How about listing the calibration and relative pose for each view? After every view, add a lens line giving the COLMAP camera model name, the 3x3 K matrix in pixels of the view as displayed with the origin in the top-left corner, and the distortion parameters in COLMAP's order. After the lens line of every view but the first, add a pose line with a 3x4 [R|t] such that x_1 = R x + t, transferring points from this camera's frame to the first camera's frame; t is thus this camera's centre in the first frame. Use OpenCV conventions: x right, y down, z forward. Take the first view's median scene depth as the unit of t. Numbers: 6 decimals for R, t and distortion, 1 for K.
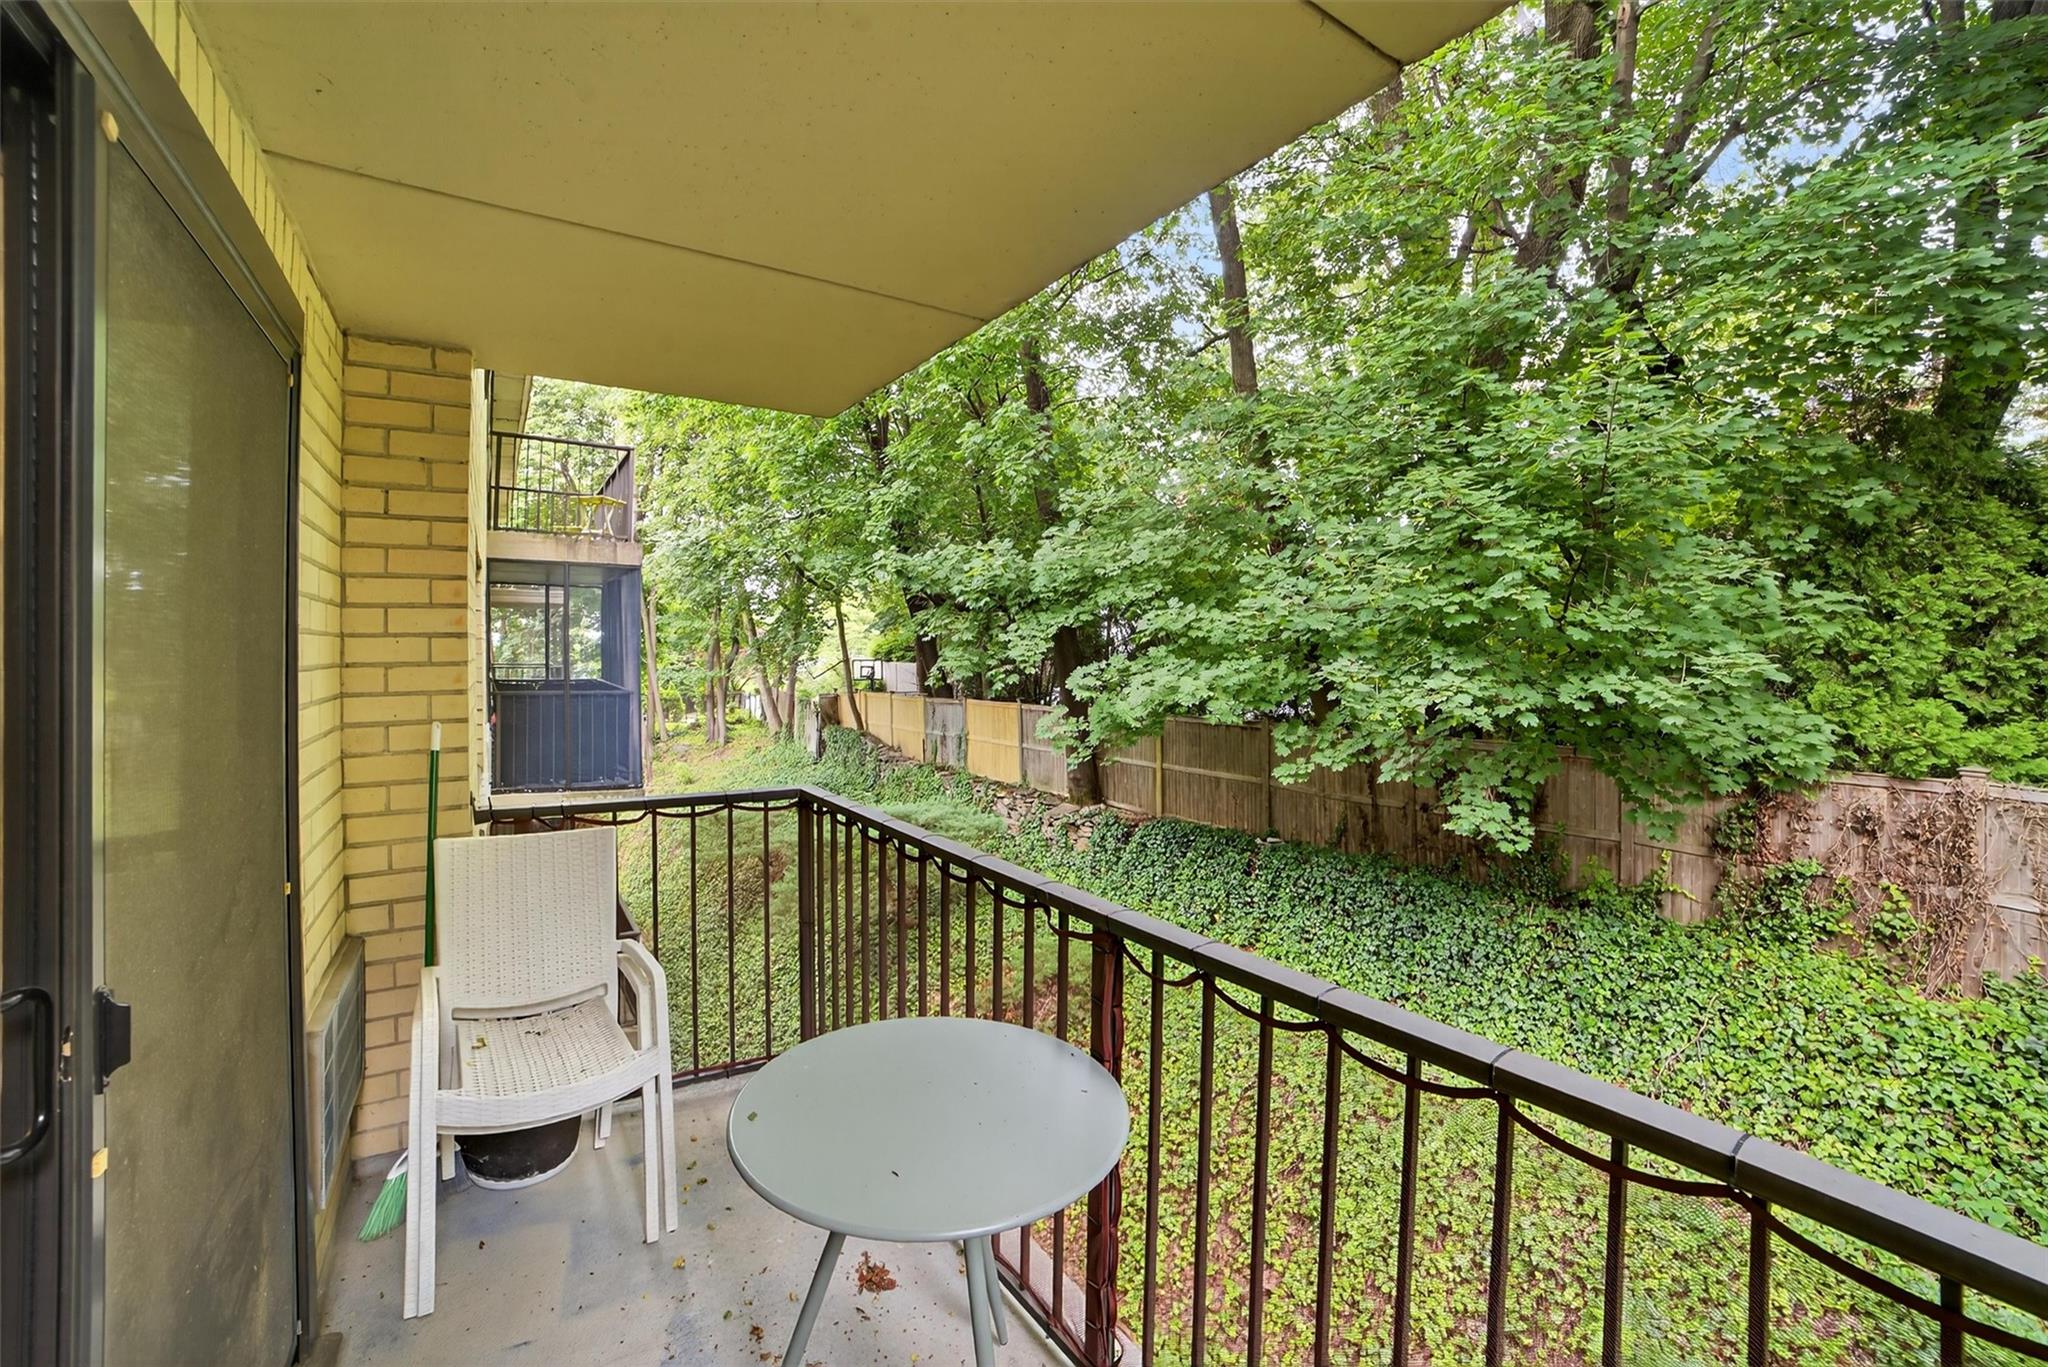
lens RADIAL K [[850.9, 0, 1030.8], [0, 850.9, 683.1], [0, 0, 1]] dist [-0.100180, 0.035870]
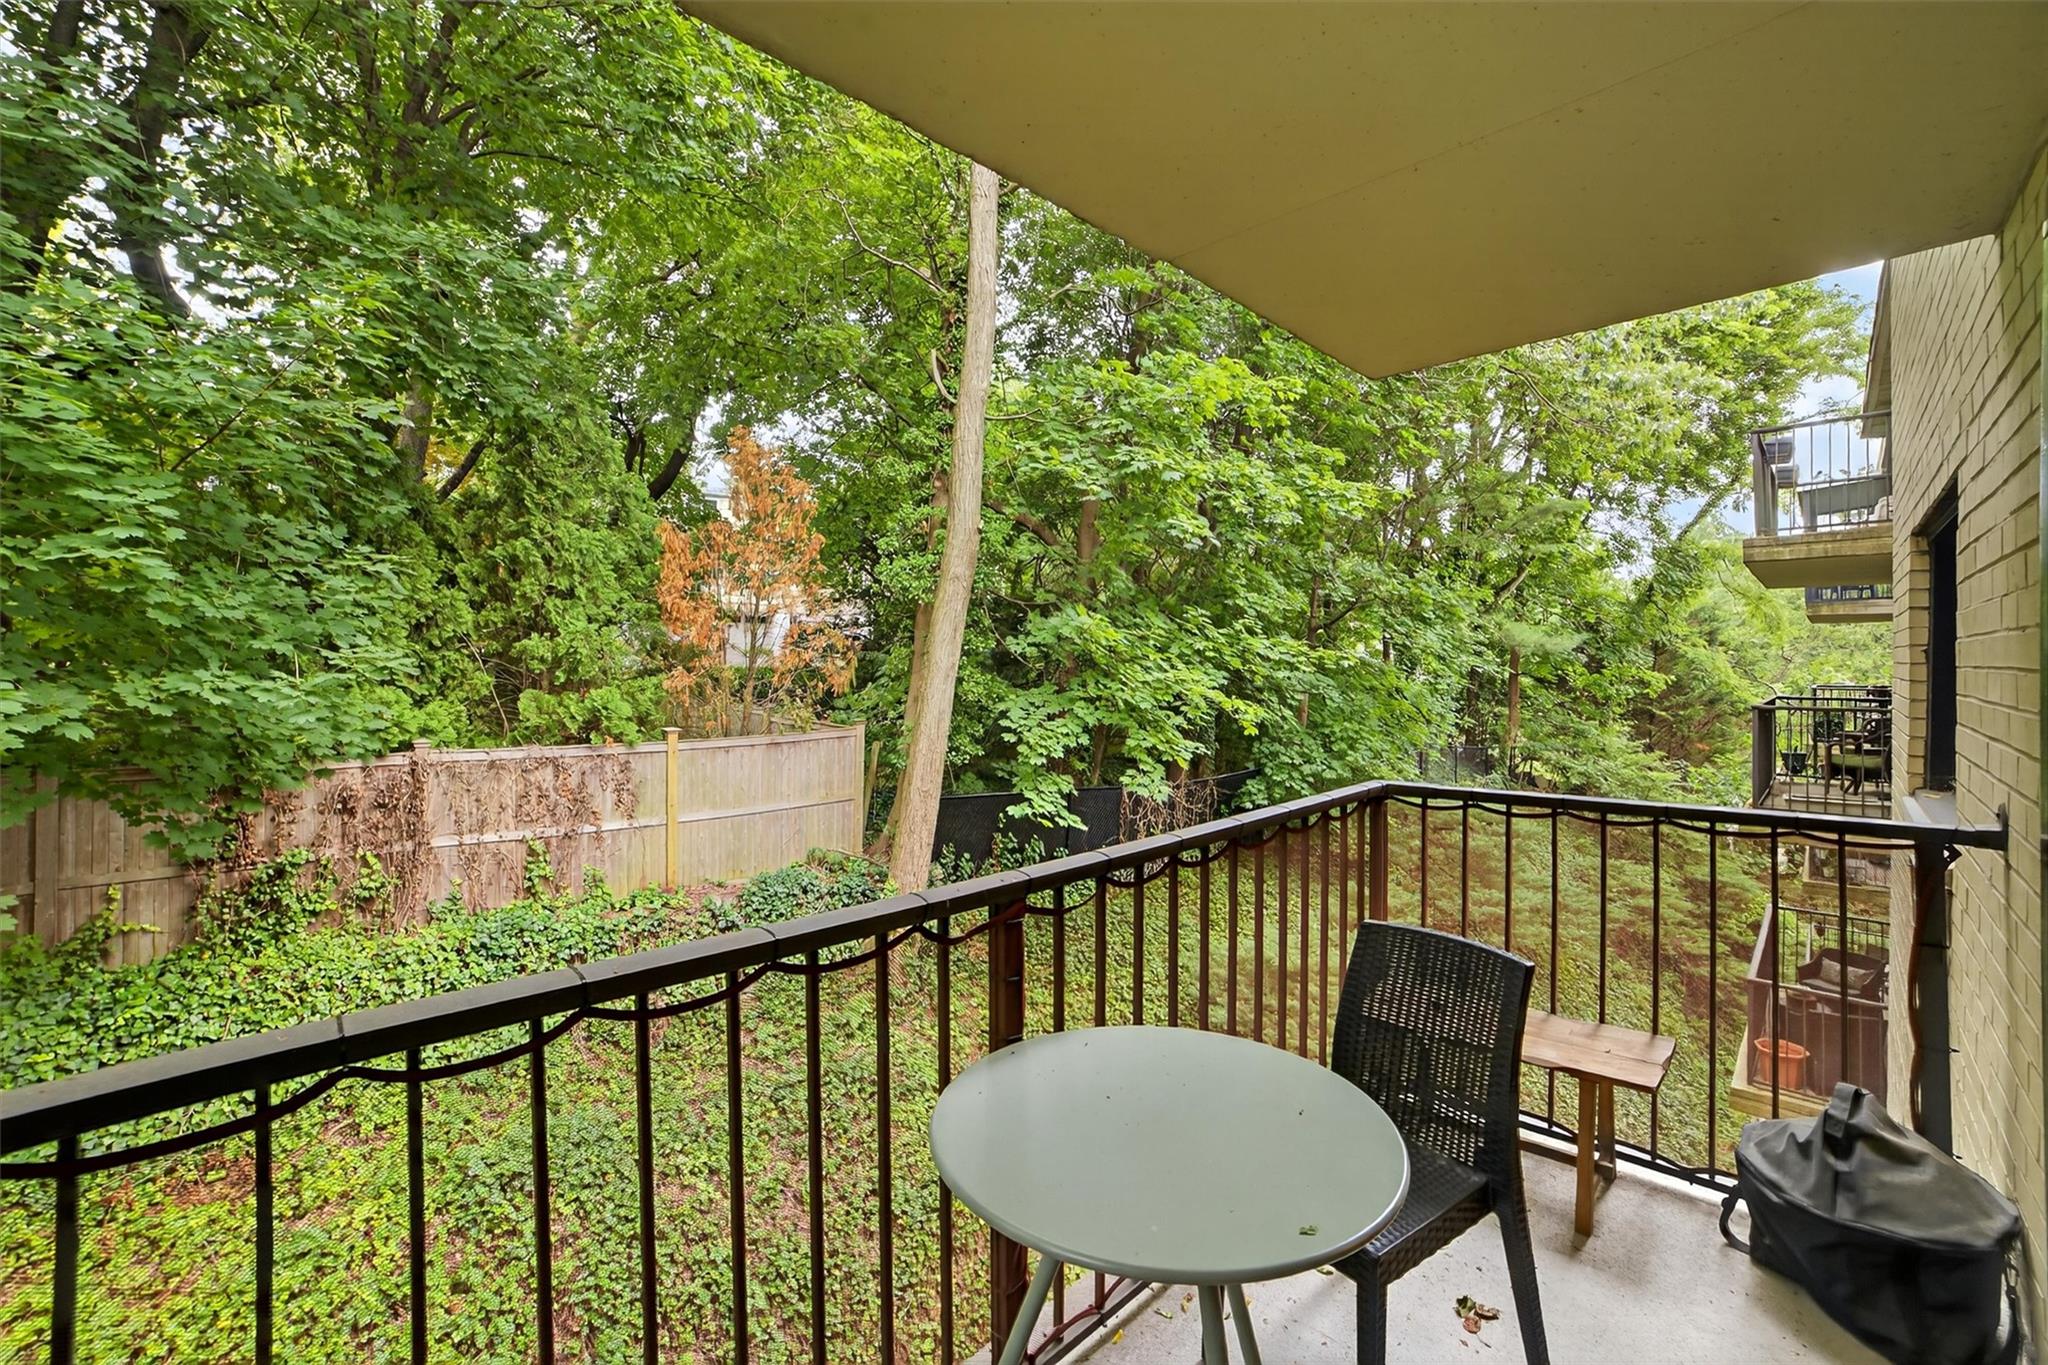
lens RADIAL K [[850.9, 0, 1030.8], [0, 850.9, 682.1], [0, 0, 1]] dist [-0.100180, 0.035870]
pose [[-0.172158, -0.031639, 0.984561, -0.207262], [0.032376, 0.998762, 0.037757, -0.000634], [-0.984537, 0.038376, -0.170921, 0.264208]]
